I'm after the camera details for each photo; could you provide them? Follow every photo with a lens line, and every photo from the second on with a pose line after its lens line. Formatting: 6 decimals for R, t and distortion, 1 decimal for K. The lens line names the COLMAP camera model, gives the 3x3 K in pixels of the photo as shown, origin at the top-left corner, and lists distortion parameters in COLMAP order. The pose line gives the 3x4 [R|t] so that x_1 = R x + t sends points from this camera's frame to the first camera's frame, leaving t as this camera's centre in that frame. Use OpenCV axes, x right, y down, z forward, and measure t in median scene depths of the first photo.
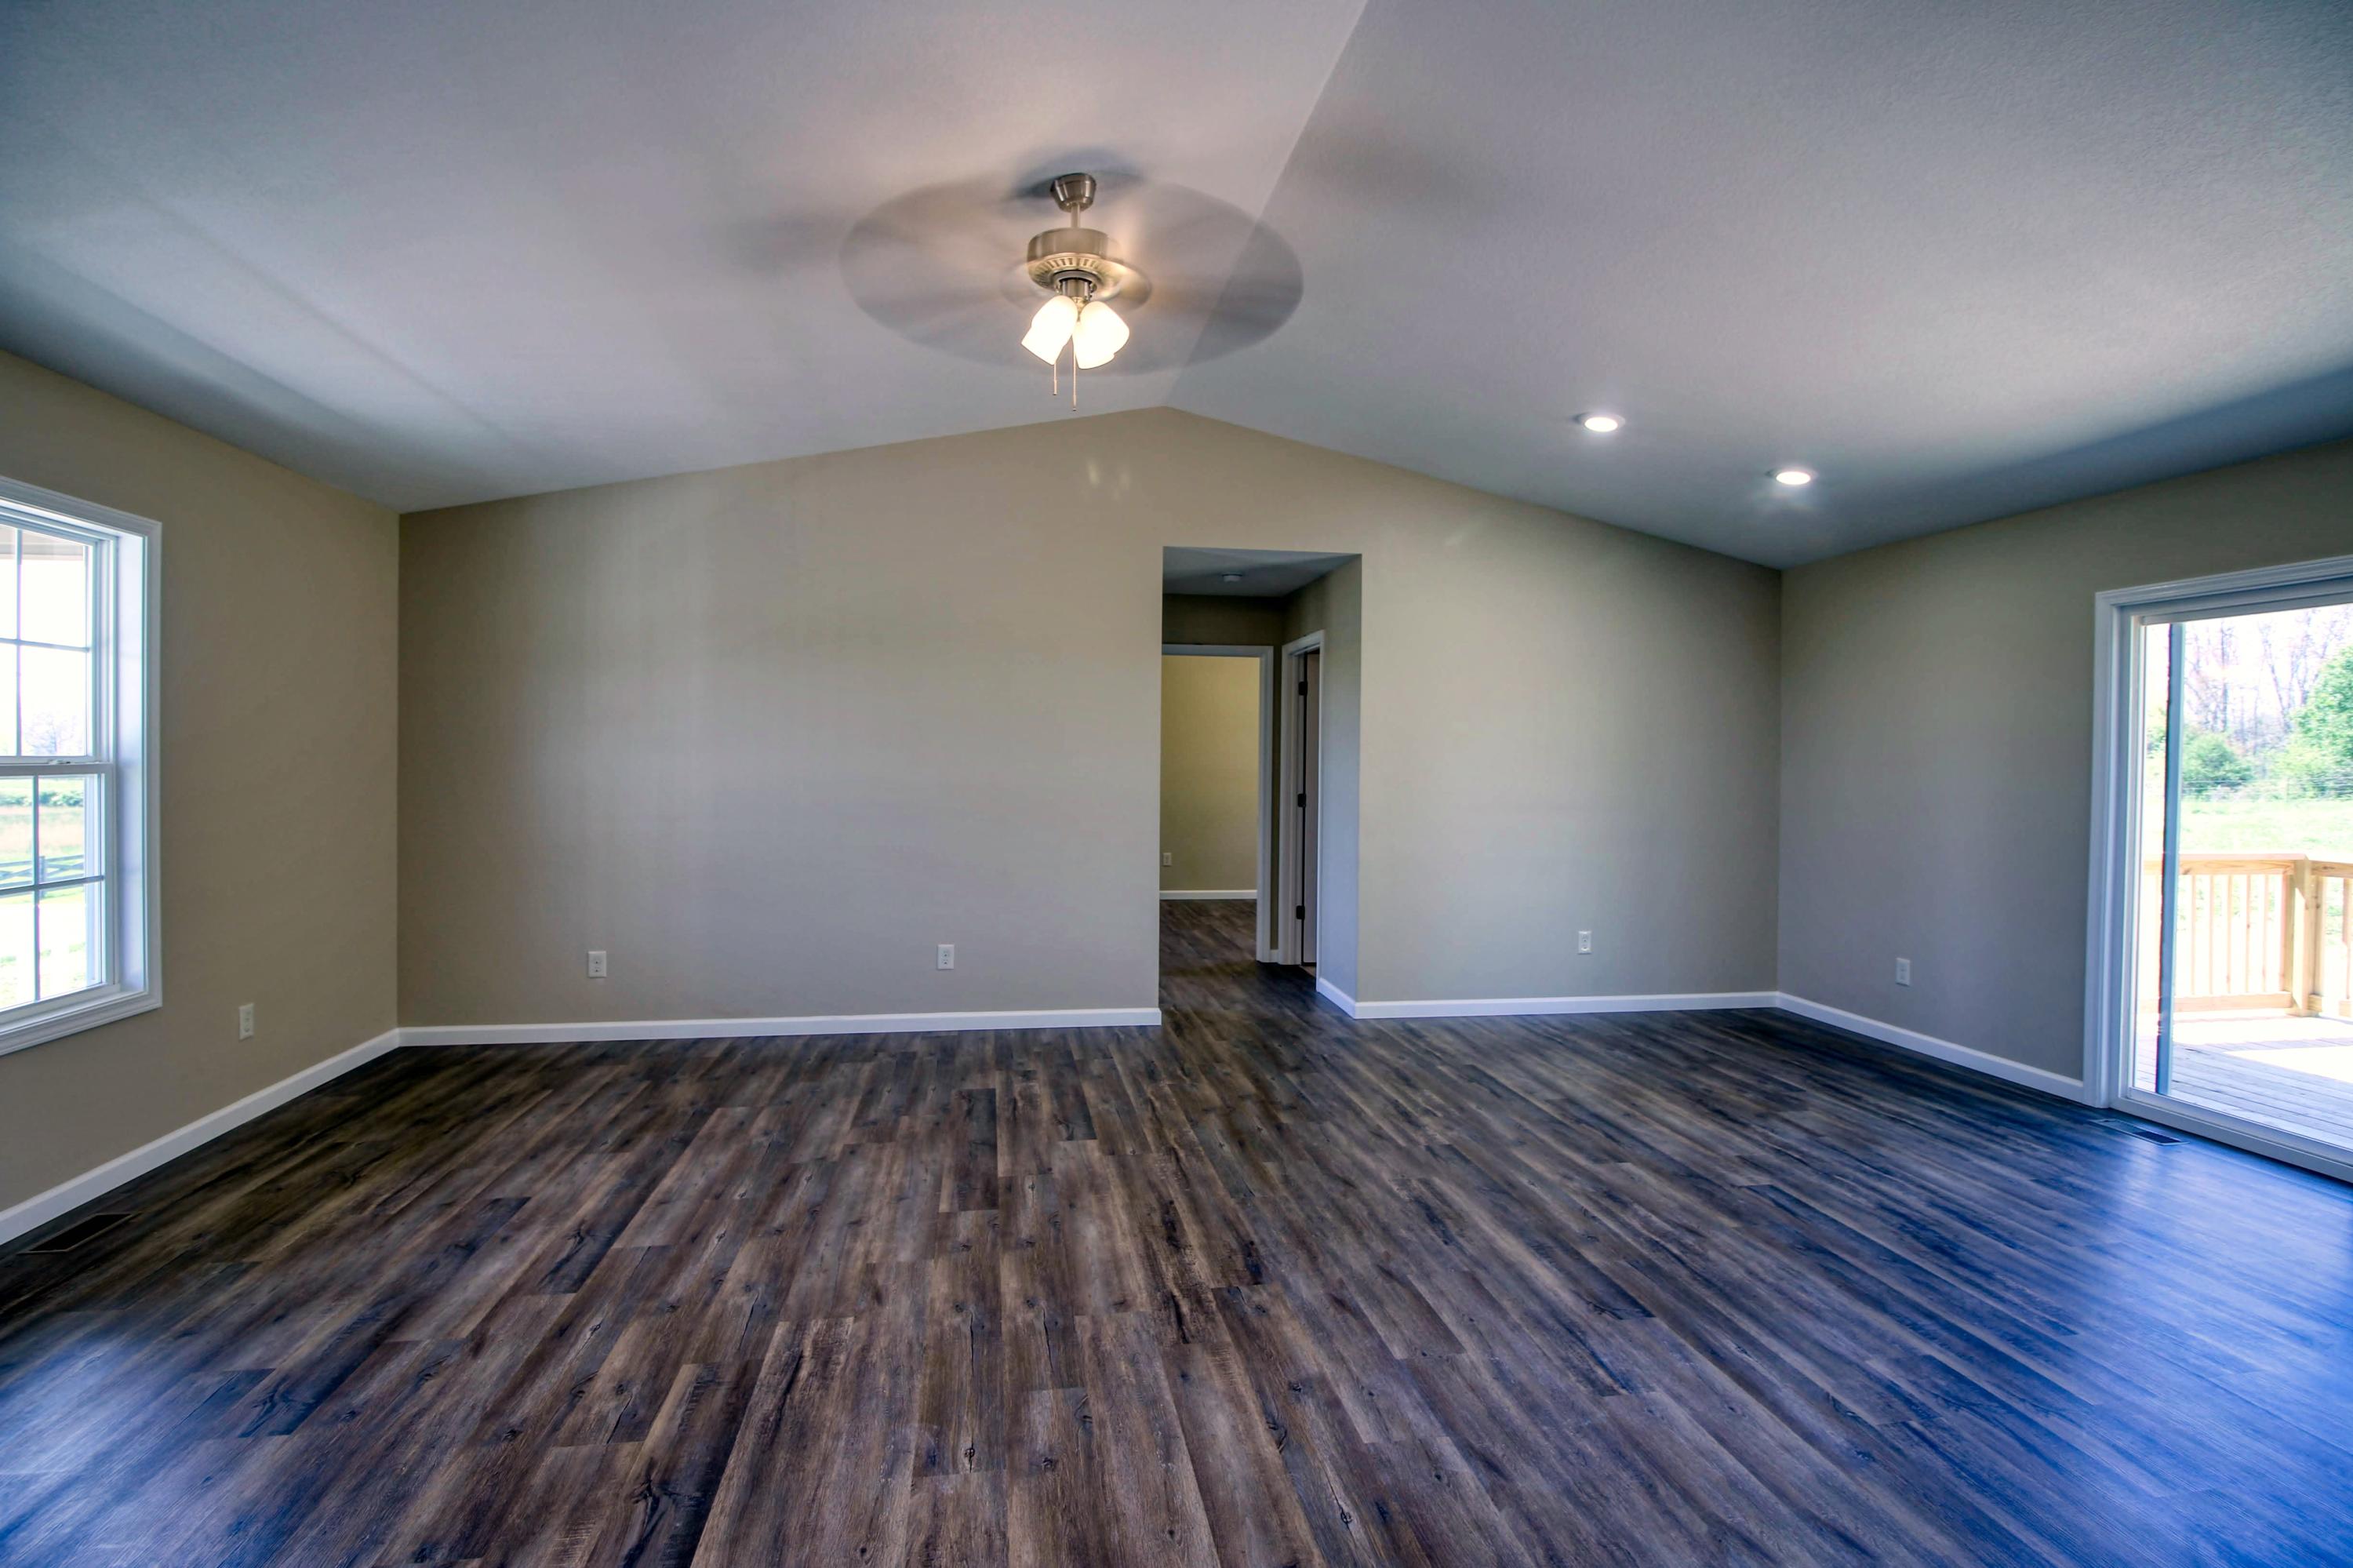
lens RADIAL K [[1087.3, 0, 1187.7], [0, 1087.3, 768.9], [0, 0, 1]] dist [-0.008434, -0.005762]
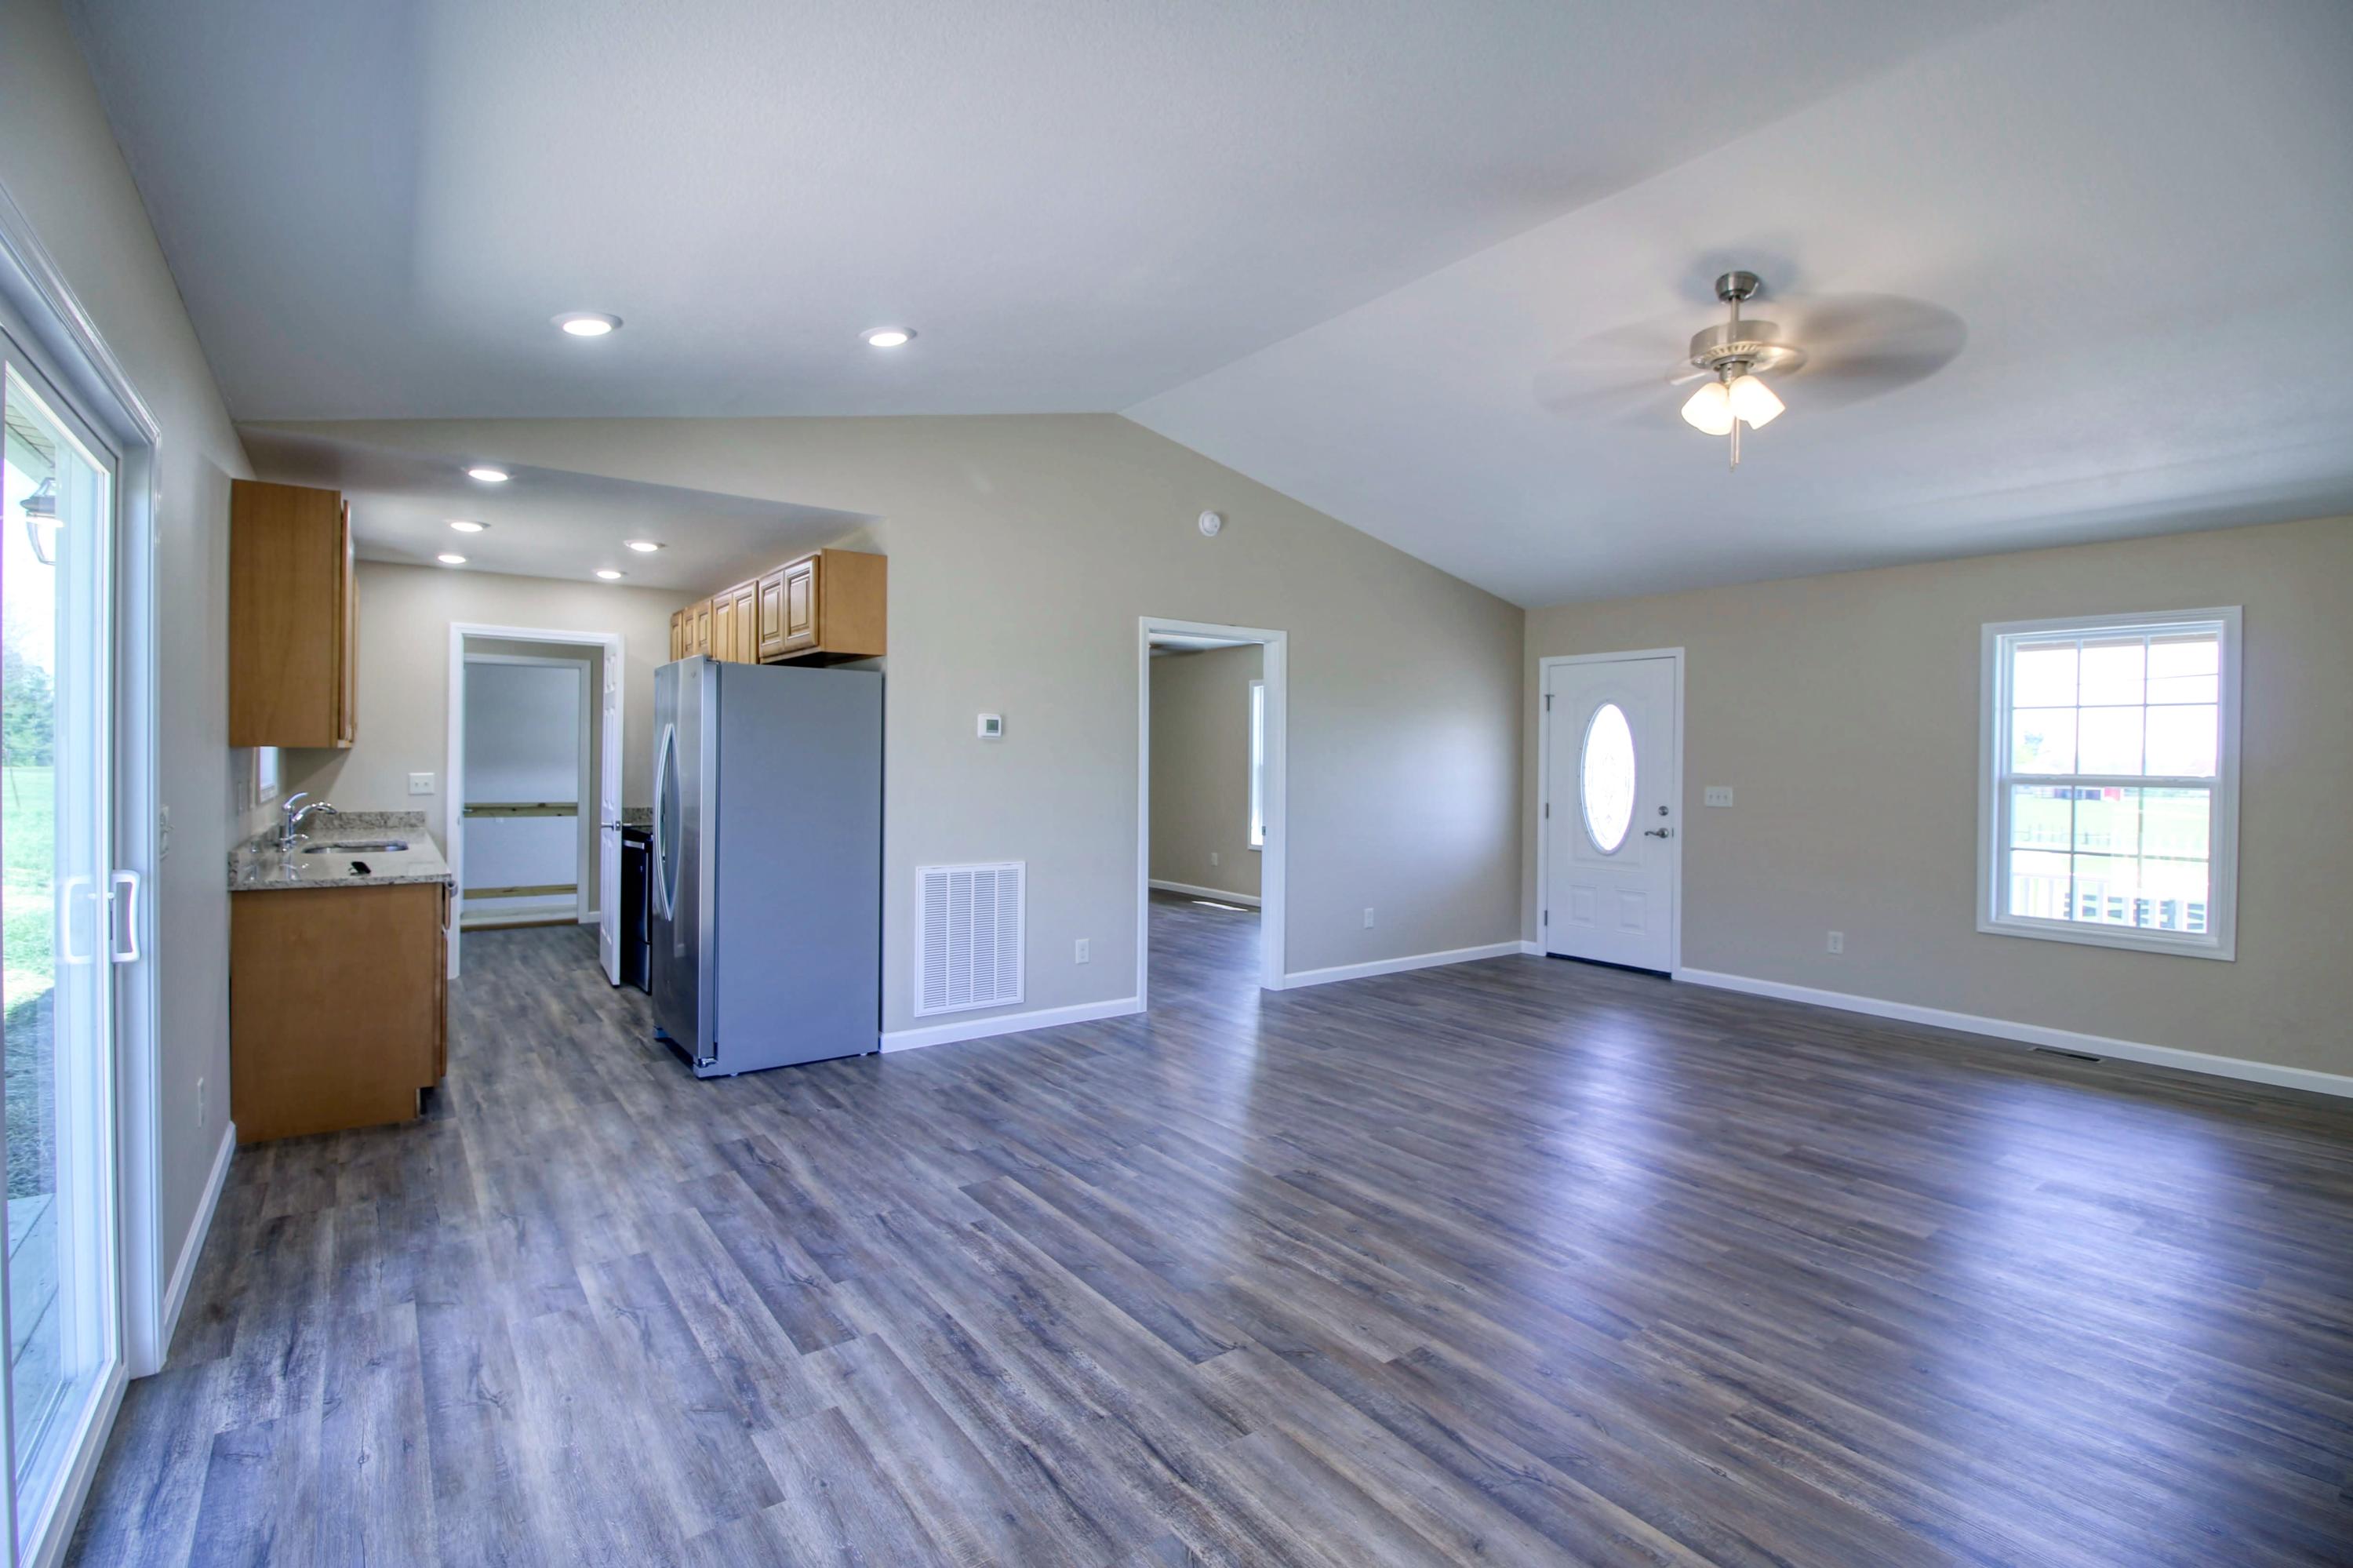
lens RADIAL K [[1087.3, 0, 1173.2], [0, 1087.3, 769.6], [0, 0, 1]] dist [-0.008434, -0.005762]
pose [[-0.890323, -0.014776, -0.455089, 0.984971], [-0.026983, 0.999429, 0.020339, -0.015357], [0.454528, 0.030388, -0.890214, 1.802296]]
